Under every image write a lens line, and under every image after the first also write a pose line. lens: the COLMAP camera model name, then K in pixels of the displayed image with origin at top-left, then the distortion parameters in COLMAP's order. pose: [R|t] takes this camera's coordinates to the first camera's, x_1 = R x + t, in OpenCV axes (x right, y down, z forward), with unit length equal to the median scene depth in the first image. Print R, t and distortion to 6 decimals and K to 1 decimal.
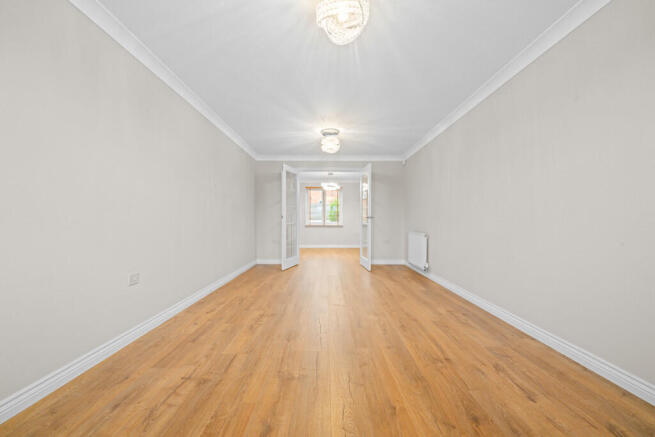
lens RADIAL K [[232.0, 0, 327.5], [0, 232.0, 222.7], [0, 0, 1]] dist [-0.000140, -0.000034]
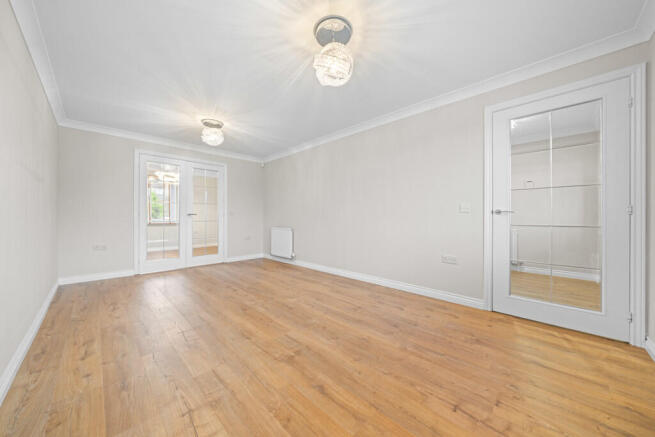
lens RADIAL K [[229.6, 0, 325.6], [0, 229.6, 216.9], [0, 0, 1]] dist [0.000302, -0.000066]
pose [[0.704394, -0.001167, 0.709809, -0.326048], [0.007665, 0.999953, -0.005962, -0.004685], [-0.709768, 0.009640, 0.704369, 0.029808]]
